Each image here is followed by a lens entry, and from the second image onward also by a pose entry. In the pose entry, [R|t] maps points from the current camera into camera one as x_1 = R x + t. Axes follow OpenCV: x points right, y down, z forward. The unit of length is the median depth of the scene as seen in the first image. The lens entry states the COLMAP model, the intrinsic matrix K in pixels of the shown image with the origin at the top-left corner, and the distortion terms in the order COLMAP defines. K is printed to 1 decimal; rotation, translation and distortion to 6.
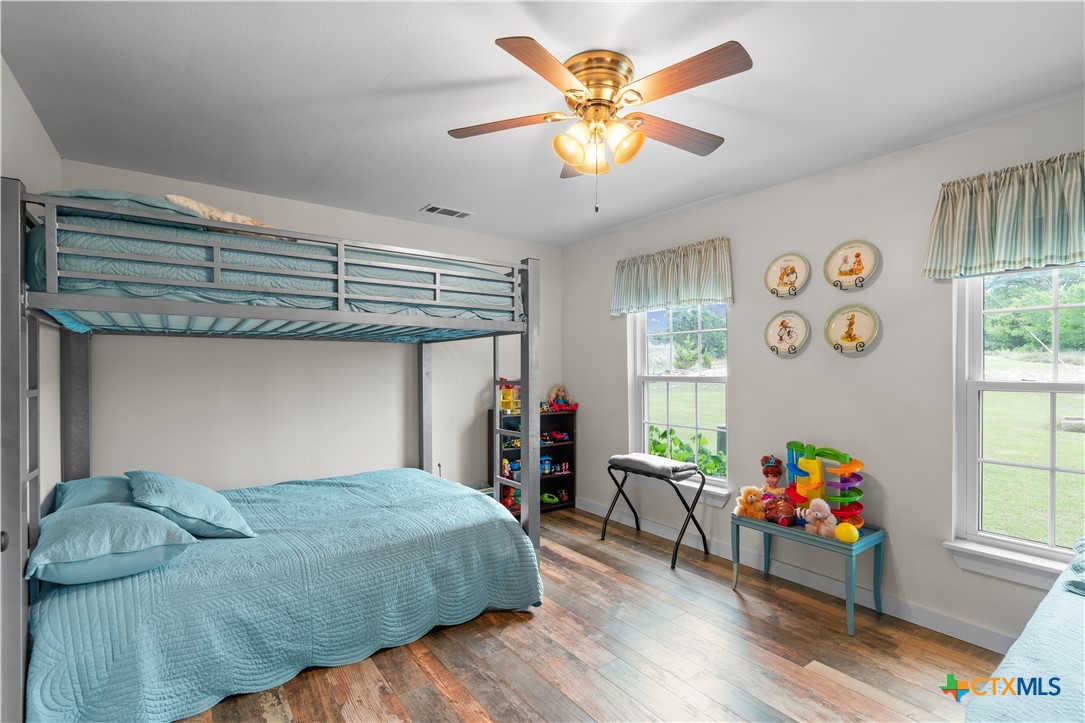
lens RADIAL K [[496.1, 0, 541.3], [0, 496.1, 370.6], [0, 0, 1]] dist [-0.014473, 0.005952]
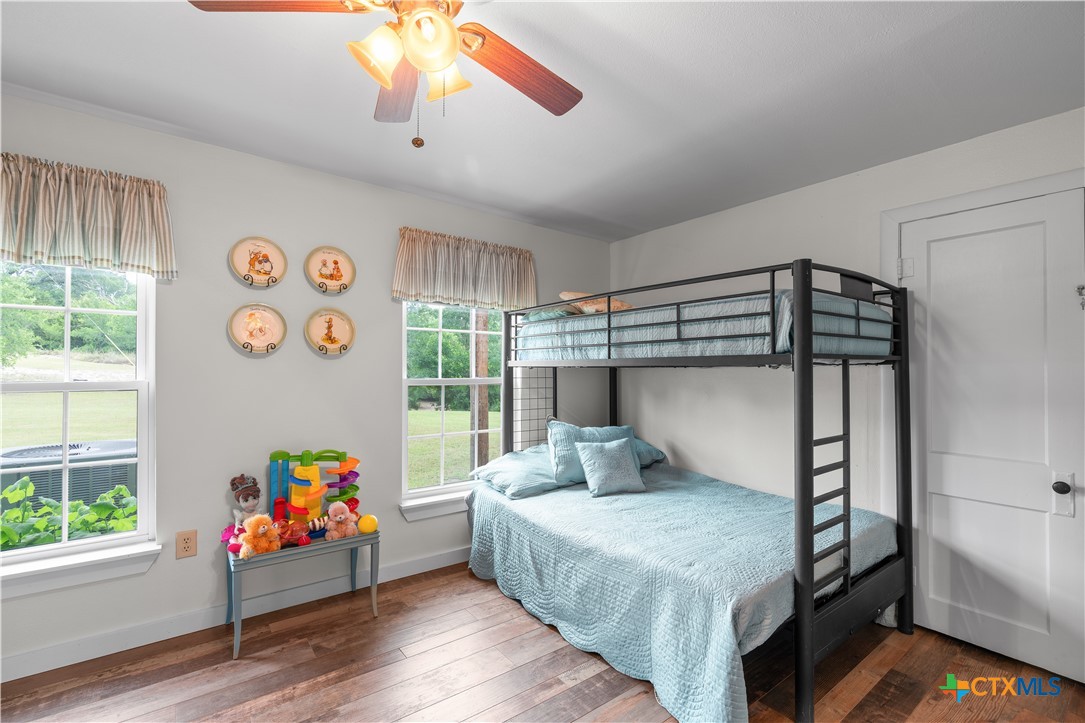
lens RADIAL K [[496.1, 0, 542.1], [0, 496.1, 360.3], [0, 0, 1]] dist [-0.014473, 0.005952]
pose [[-0.029759, 0.017042, 0.999412, -0.418736], [0.004676, 0.999846, -0.016910, -0.004447], [-0.999546, 0.004170, -0.029834, 0.585099]]
